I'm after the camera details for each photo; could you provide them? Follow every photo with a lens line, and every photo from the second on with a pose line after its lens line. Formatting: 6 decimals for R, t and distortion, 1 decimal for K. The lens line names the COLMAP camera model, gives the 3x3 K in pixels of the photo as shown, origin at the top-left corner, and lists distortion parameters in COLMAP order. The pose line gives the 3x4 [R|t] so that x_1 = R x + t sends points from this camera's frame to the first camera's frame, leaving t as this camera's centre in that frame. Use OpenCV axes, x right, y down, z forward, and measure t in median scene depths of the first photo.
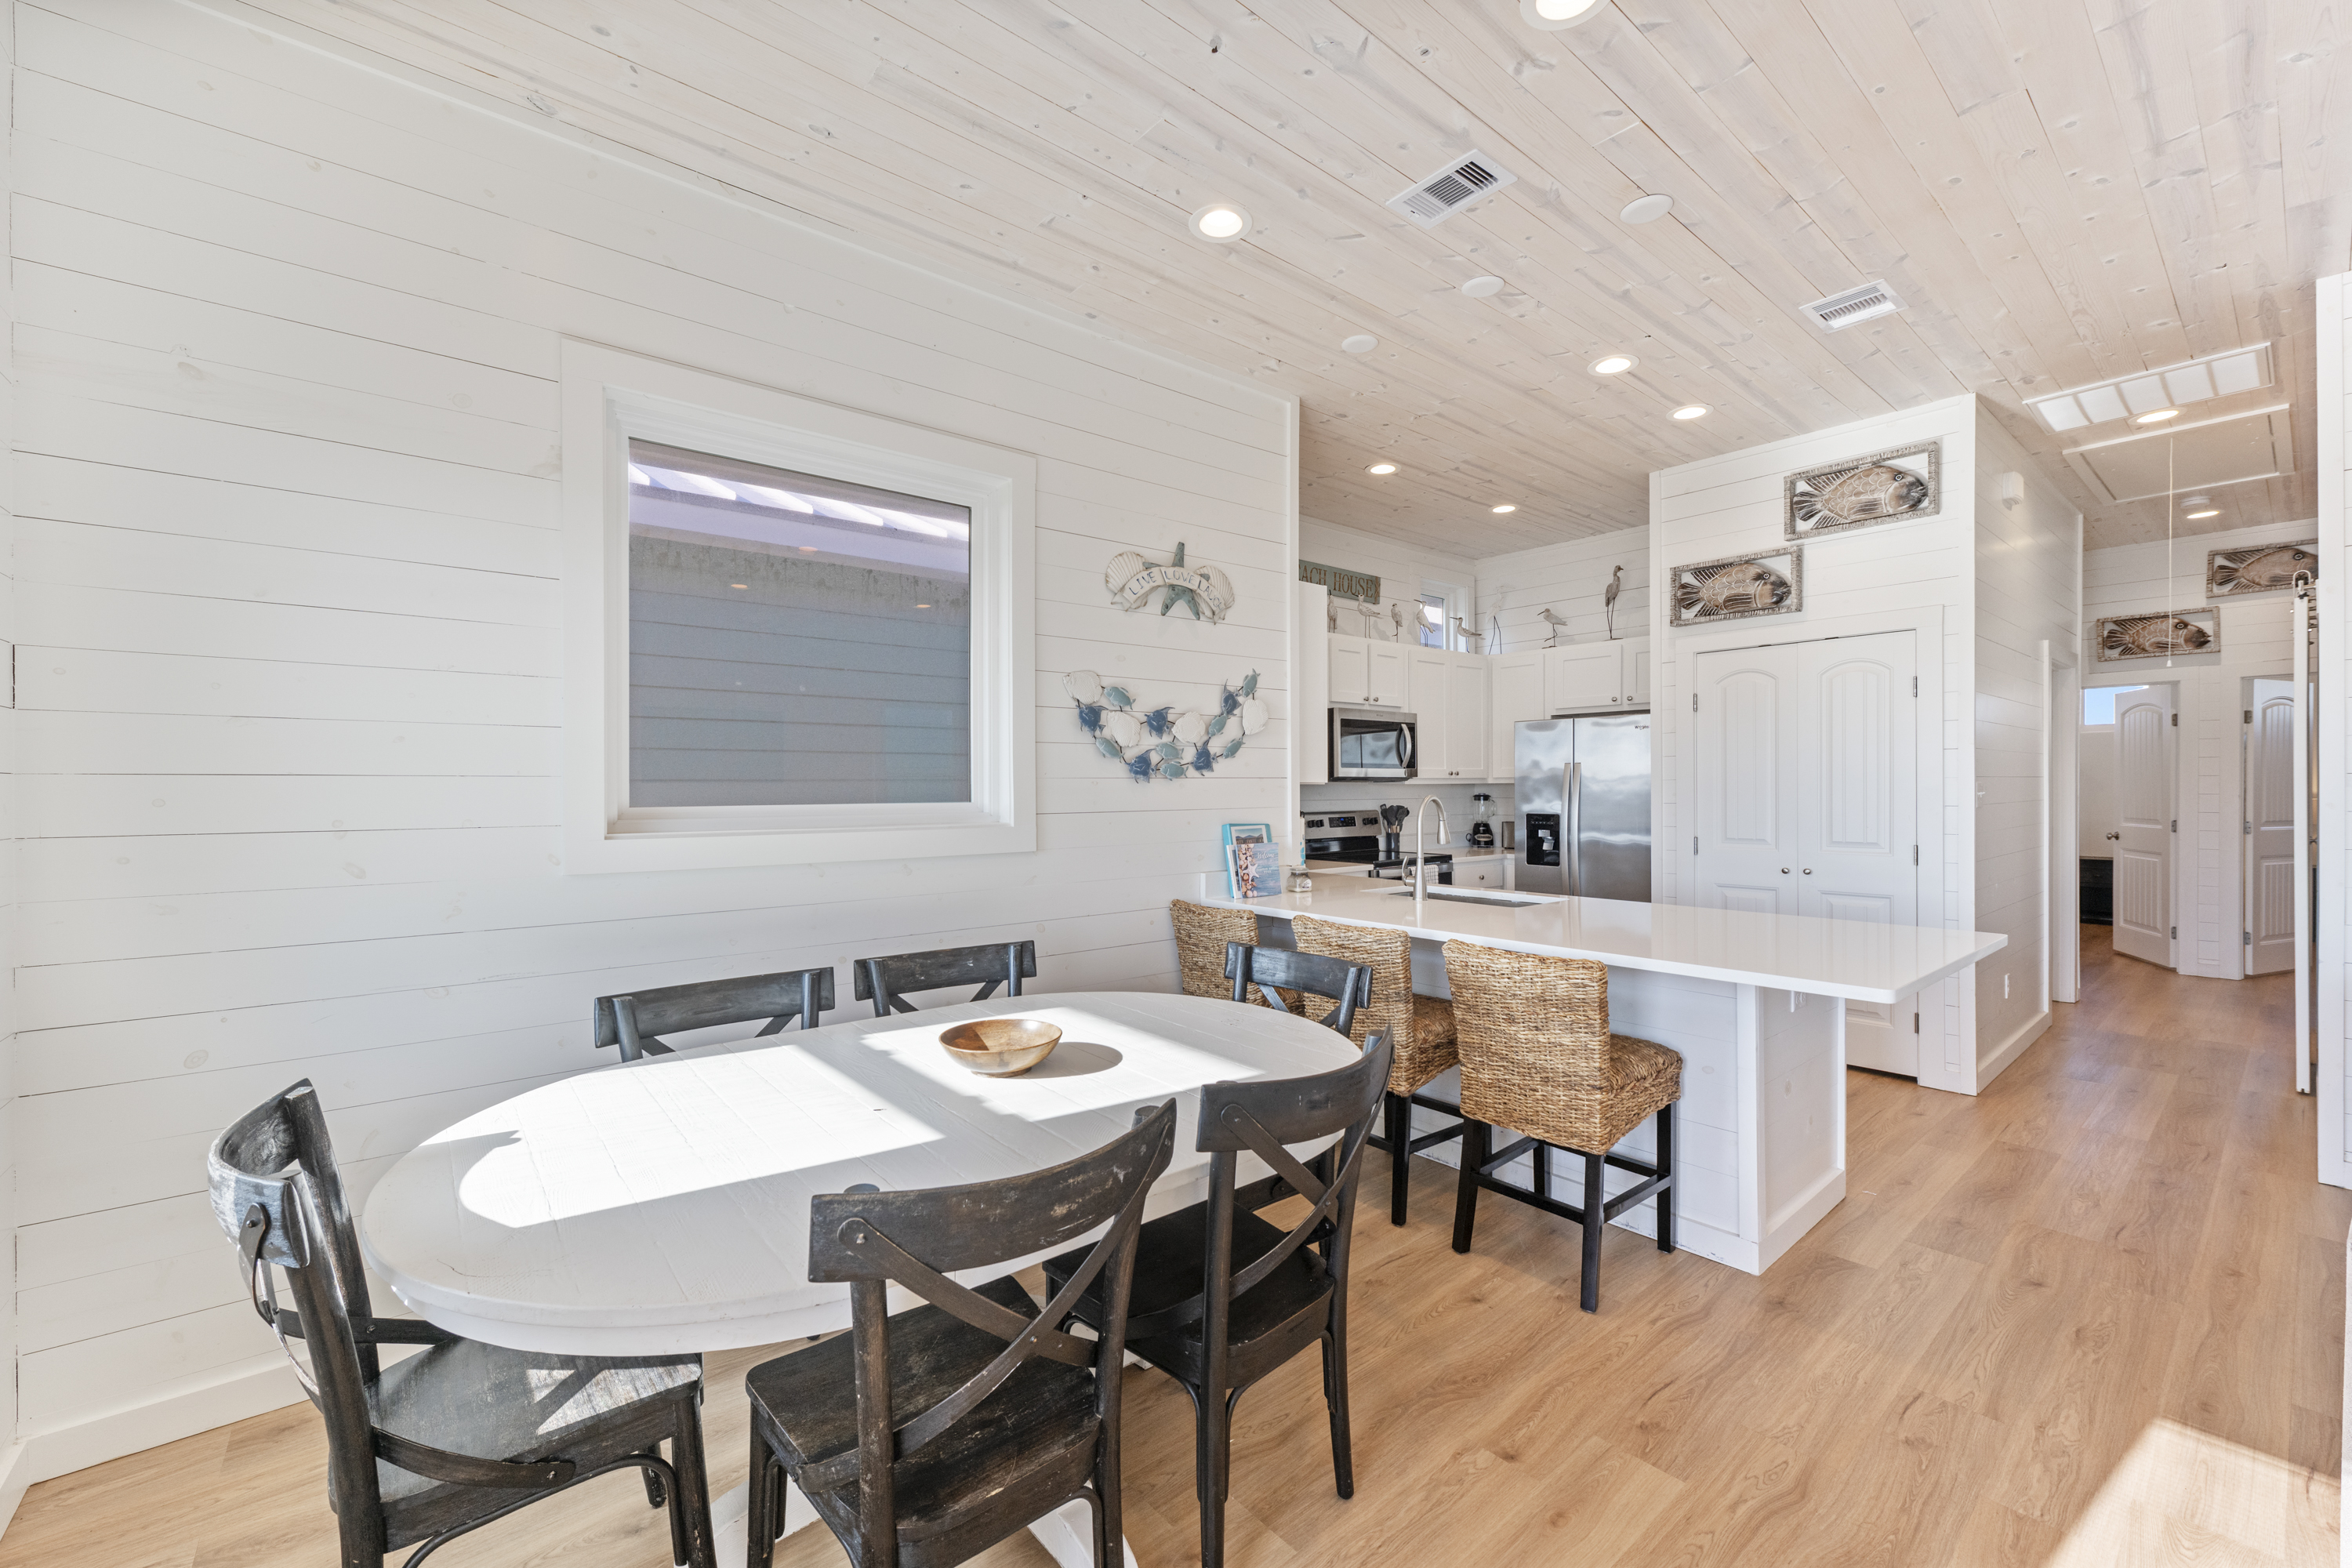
lens RADIAL K [[936.0, 0, 1150.2], [0, 936.0, 788.7], [0, 0, 1]] dist [-0.001527, -0.000210]
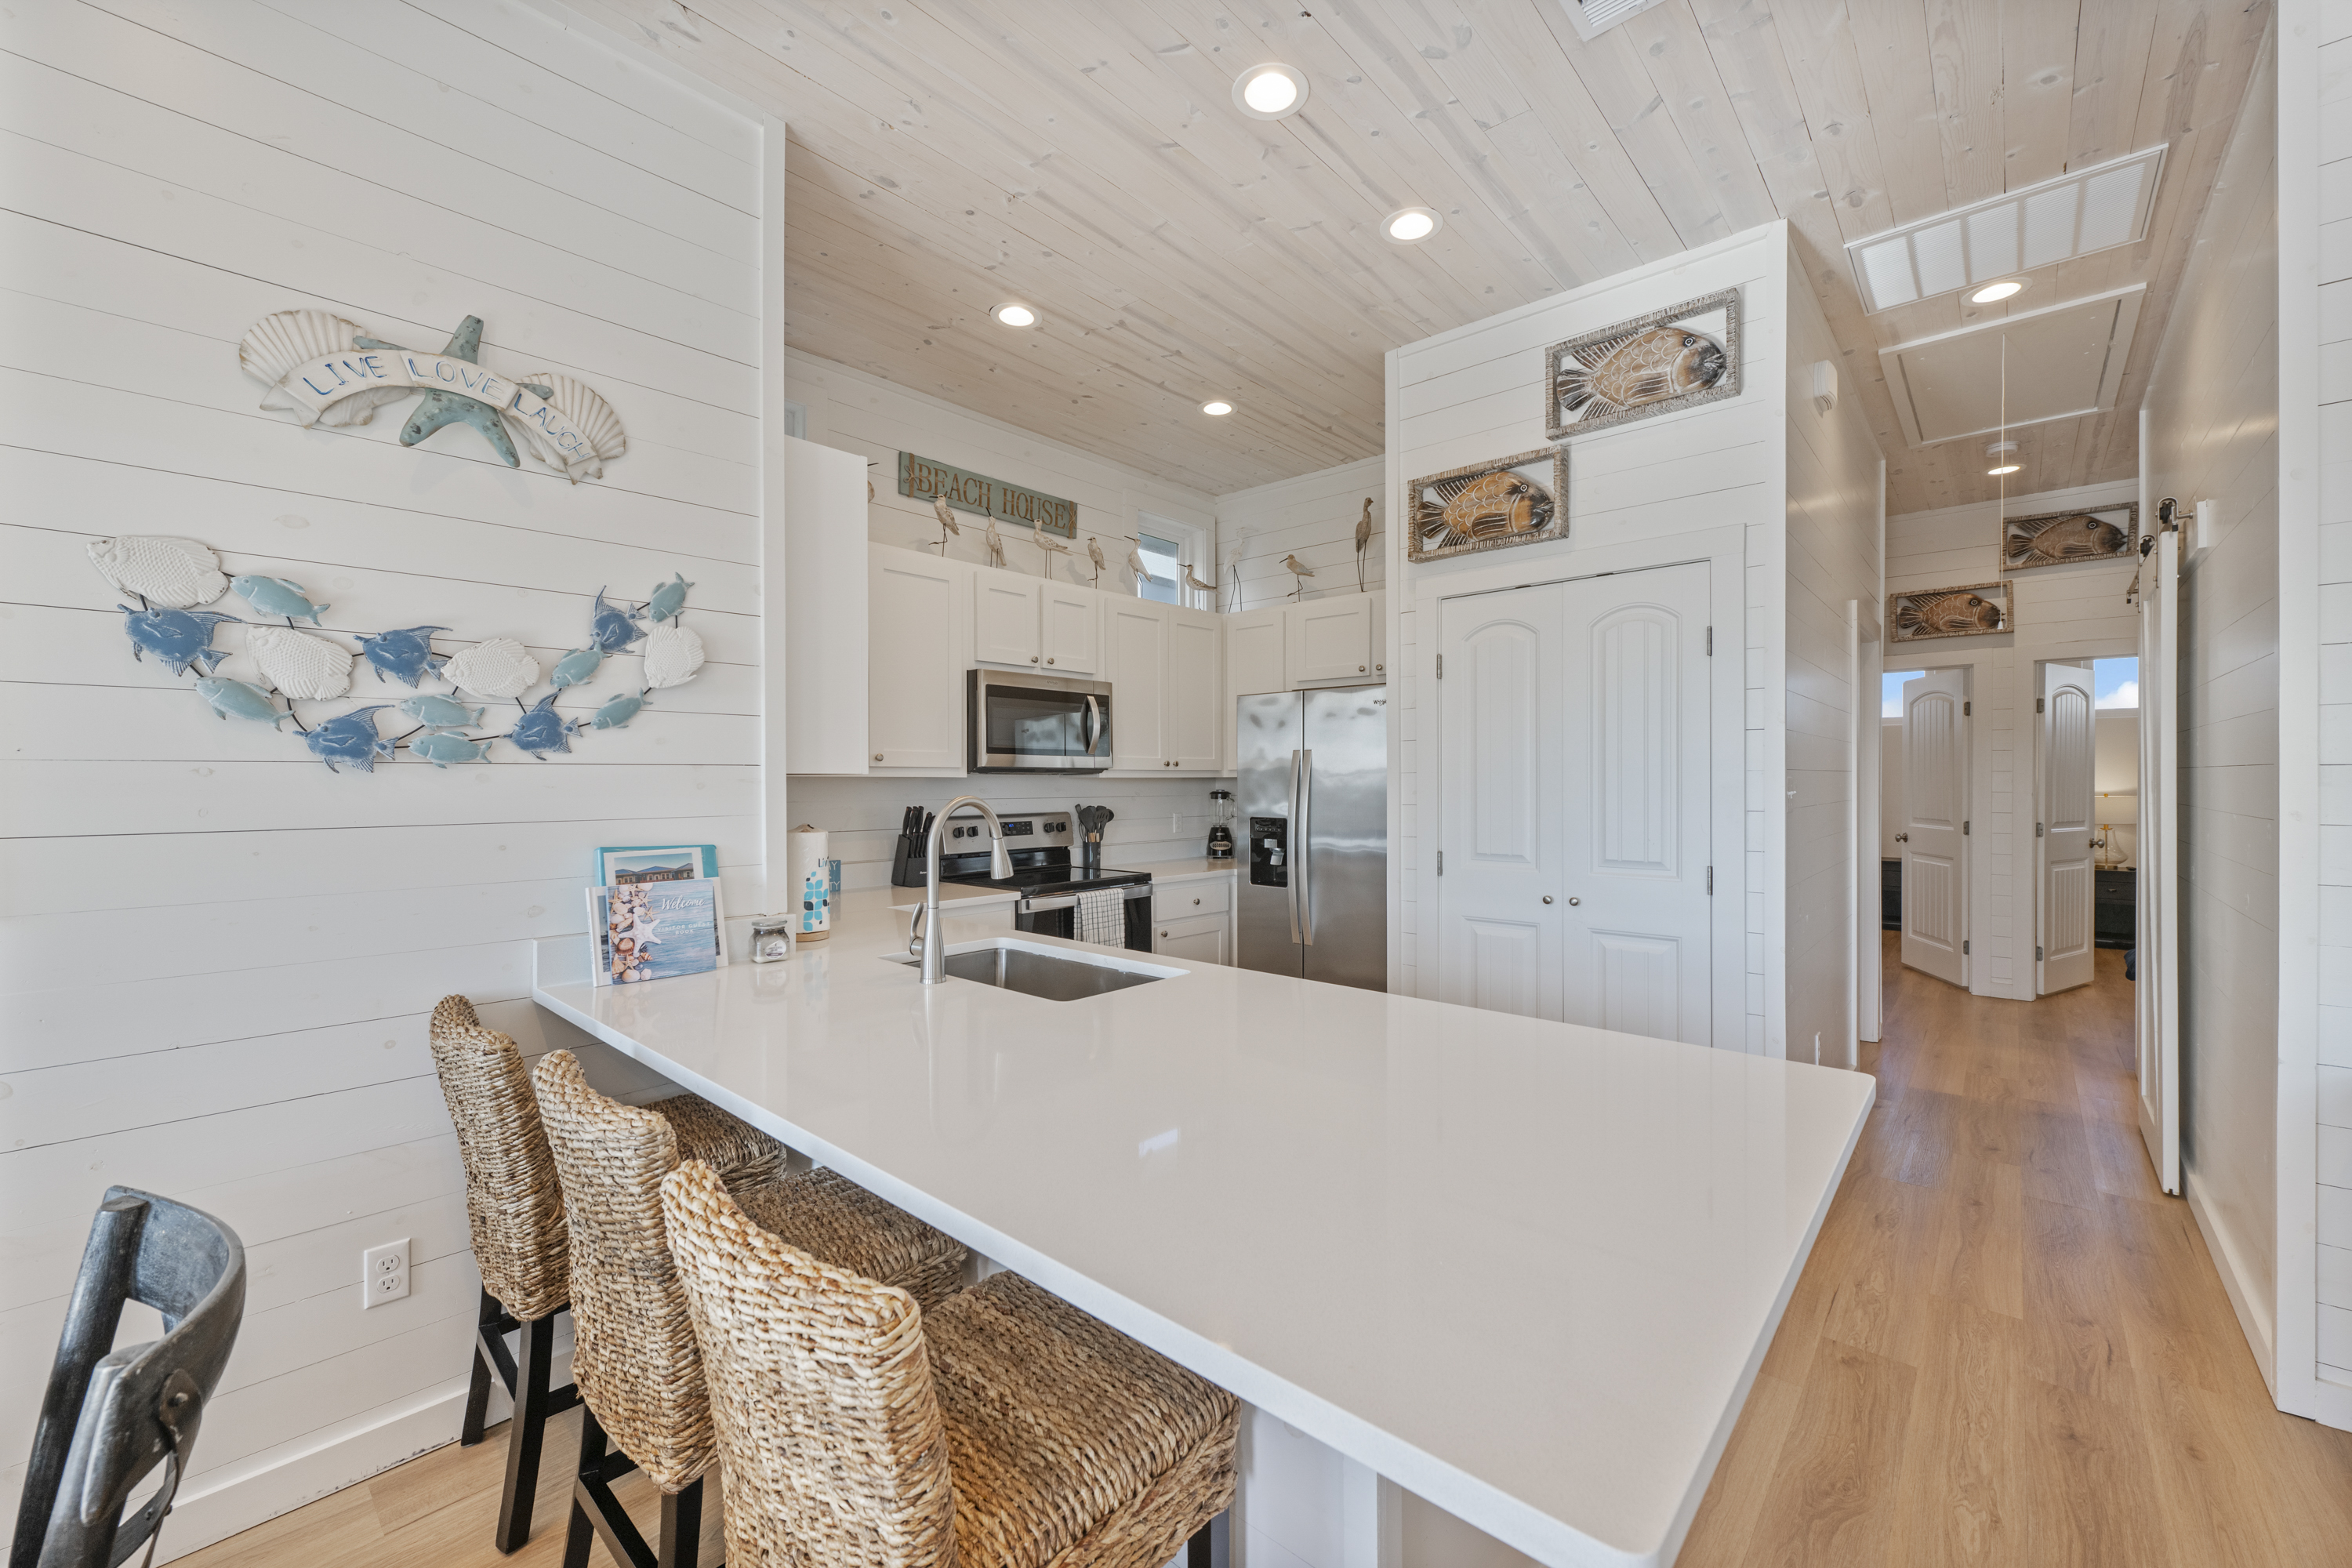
lens RADIAL K [[940.2, 0, 1176.0], [0, 940.2, 784.0], [0, 0, 1]] dist [0.001469, -0.000263]
pose [[0.985227, 0.001939, 0.171244, 0.264815], [-0.002132, 0.999997, 0.000946, -0.000785], [-0.171242, -0.001297, 0.985228, 0.325152]]
